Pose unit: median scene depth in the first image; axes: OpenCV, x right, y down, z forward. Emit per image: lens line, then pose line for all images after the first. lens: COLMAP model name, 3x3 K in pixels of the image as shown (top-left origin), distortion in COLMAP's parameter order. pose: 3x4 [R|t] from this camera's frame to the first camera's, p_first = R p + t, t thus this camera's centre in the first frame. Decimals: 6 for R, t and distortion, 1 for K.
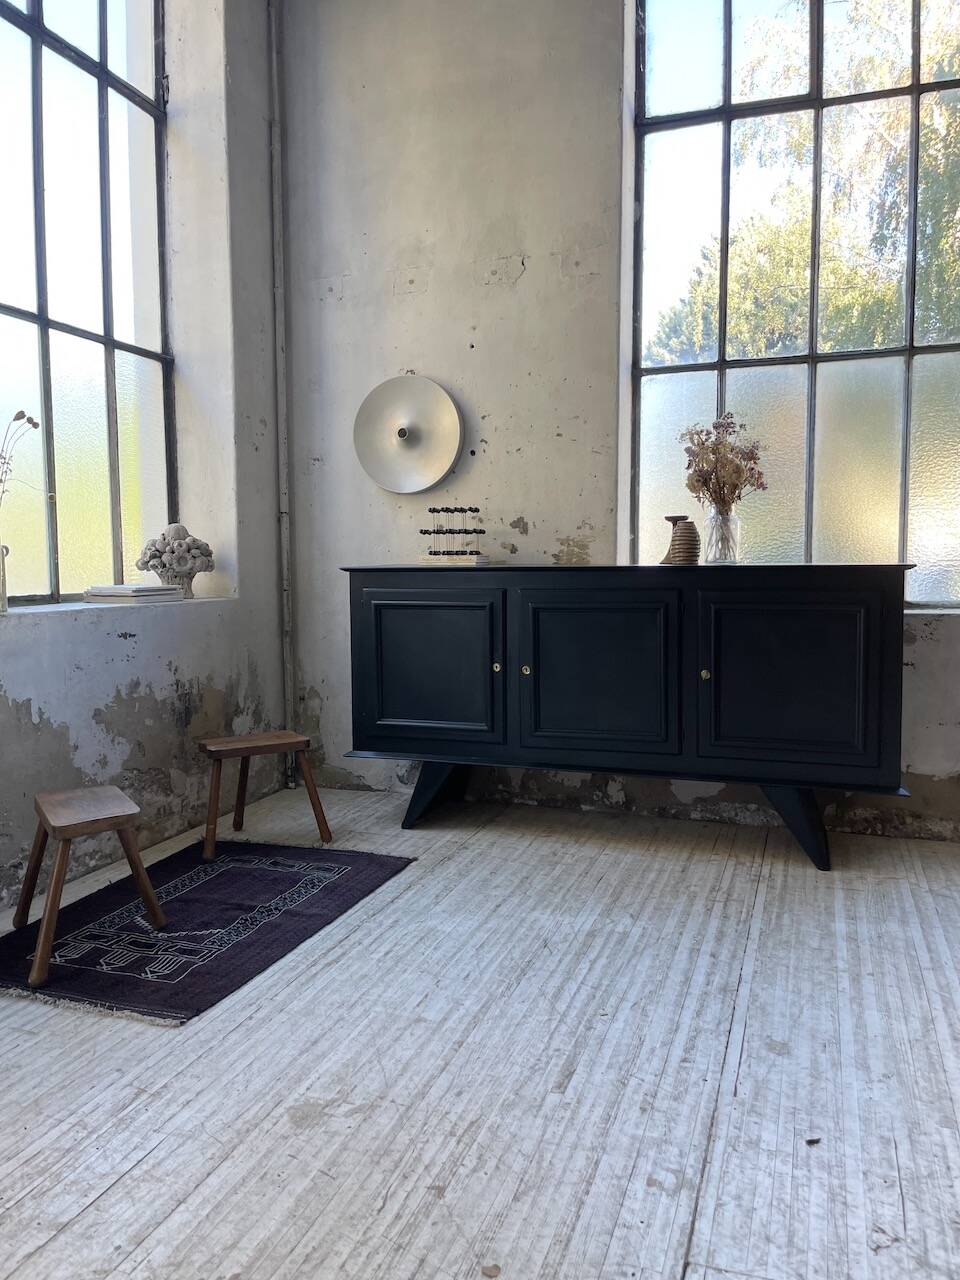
lens RADIAL K [[972.8, 0, 475.7], [0, 972.8, 628.5], [0, 0, 1]] dist [0.087951, -0.117179]
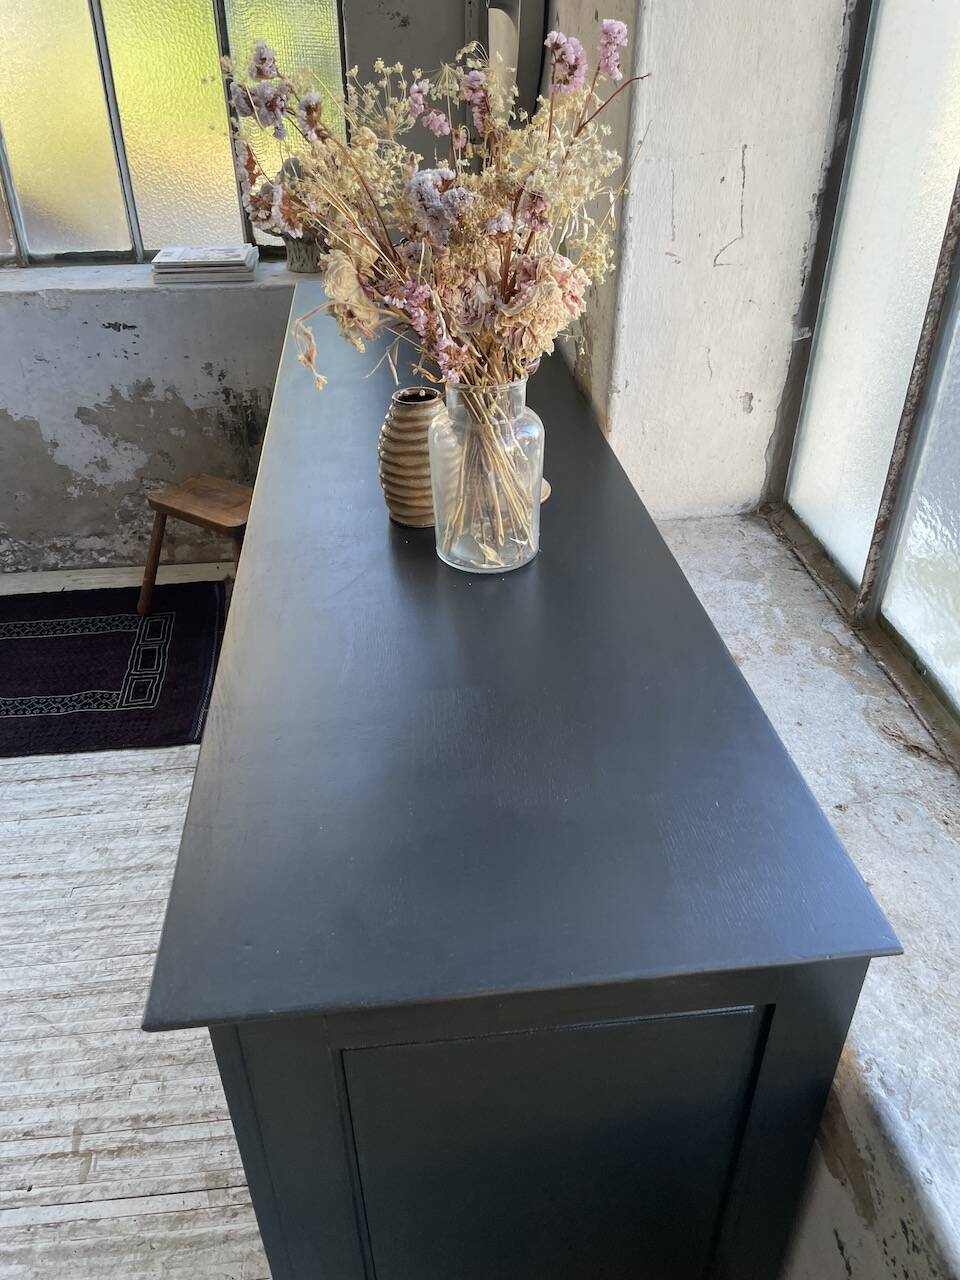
lens RADIAL K [[976.4, 0, 487.1], [0, 976.4, 643.8], [0, 0, 1]] dist [0.082462, -0.111842]
pose [[0.432295, 0.496155, -0.752962, 0.583454], [-0.061069, 0.849209, 0.524514, -0.240389], [0.899662, -0.180762, 0.397408, 0.974648]]
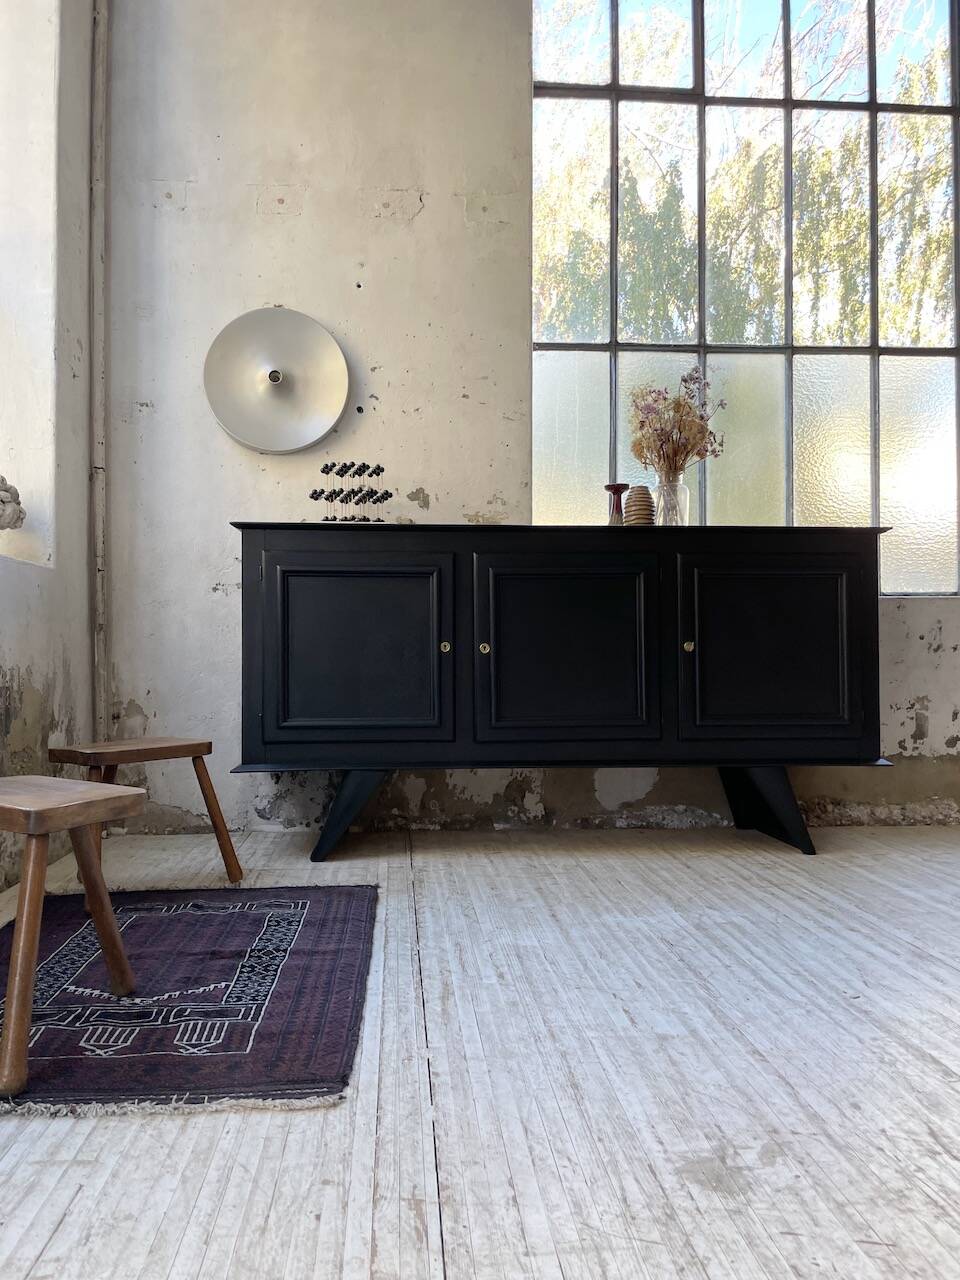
lens RADIAL K [[972.8, 0, 472.4], [0, 972.8, 649.0], [0, 0, 1]] dist [0.087951, -0.117179]
pose [[0.914801, 0.009247, 0.403800, -0.327762], [0.025289, 0.996465, -0.080110, 0.122661], [-0.403113, 0.083497, 0.911333, 0.274535]]
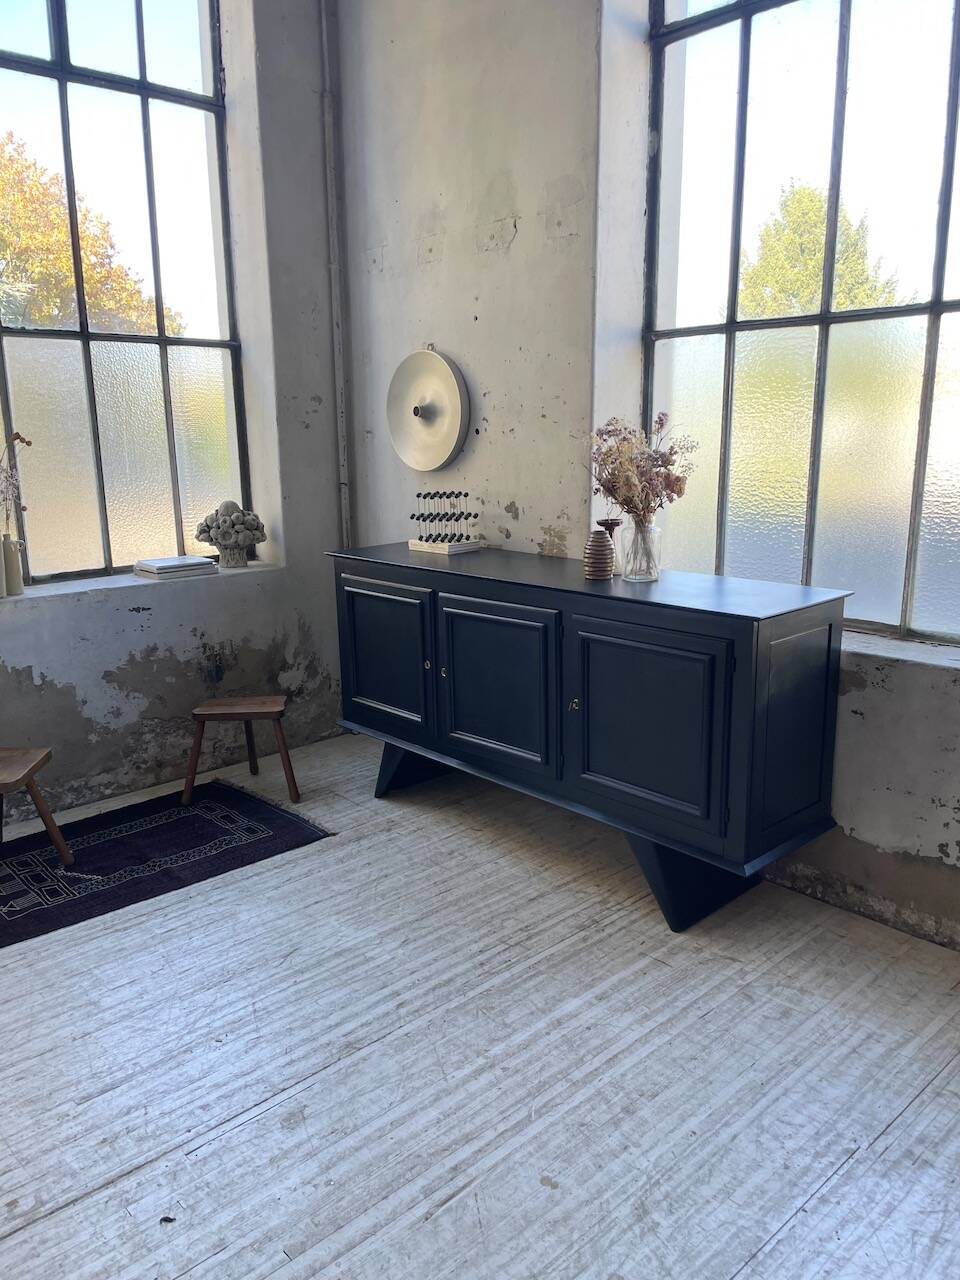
lens RADIAL K [[972.8, 0, 487.6], [0, 972.8, 644.8], [0, 0, 1]] dist [0.087951, -0.117179]
pose [[0.886440, 0.097378, -0.452485, 0.608470], [-0.024929, 0.986243, 0.163409, -0.168626], [0.462172, -0.133573, 0.876673, 0.157829]]
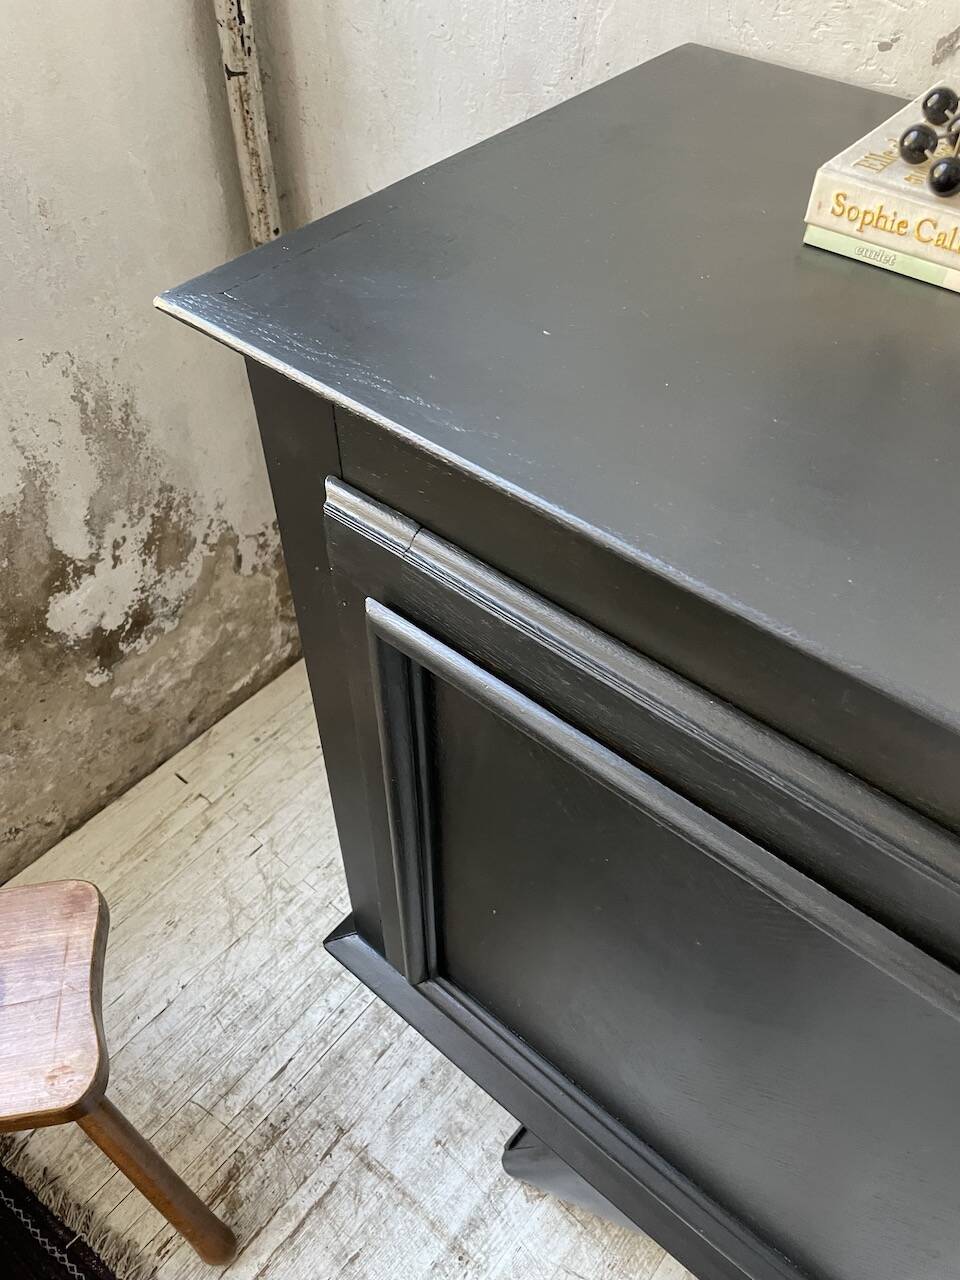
lens RADIAL K [[976.4, 0, 487.8], [0, 976.4, 630.9], [0, 0, 1]] dist [0.082462, -0.111842]
pose [[0.938126, 0.267392, -0.220048, -0.067663], [-0.048103, 0.729899, 0.681860, -0.146898], [0.342937, -0.629085, 0.697600, 1.062327]]
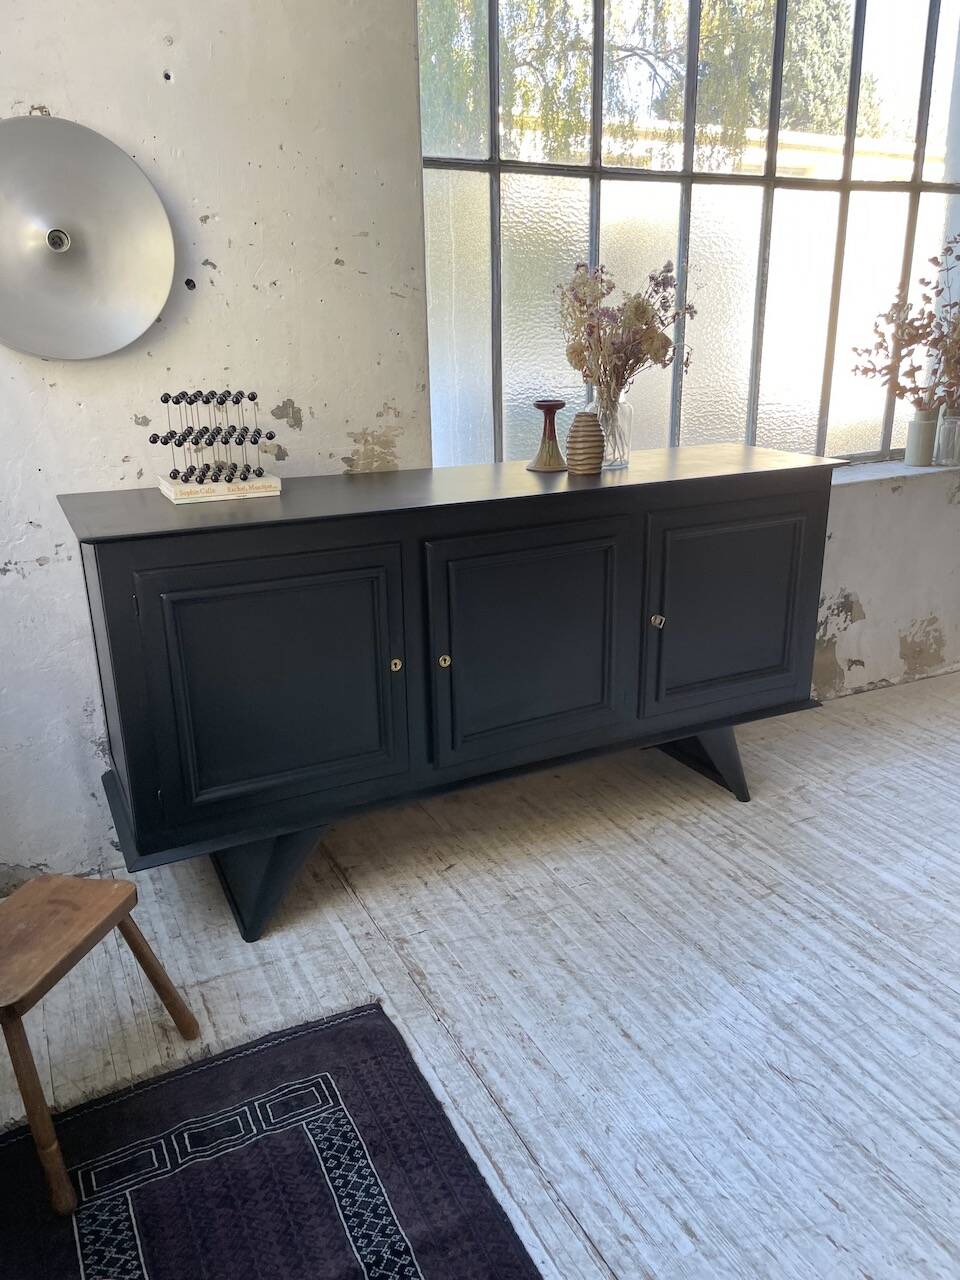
lens RADIAL K [[972.8, 0, 492.2], [0, 972.8, 648.3], [0, 0, 1]] dist [0.087951, -0.117179]
pose [[0.689373, -0.232961, 0.685926, -0.420680], [0.057505, 0.961490, 0.268756, -0.157503], [-0.722120, -0.145829, 0.676222, 0.592589]]
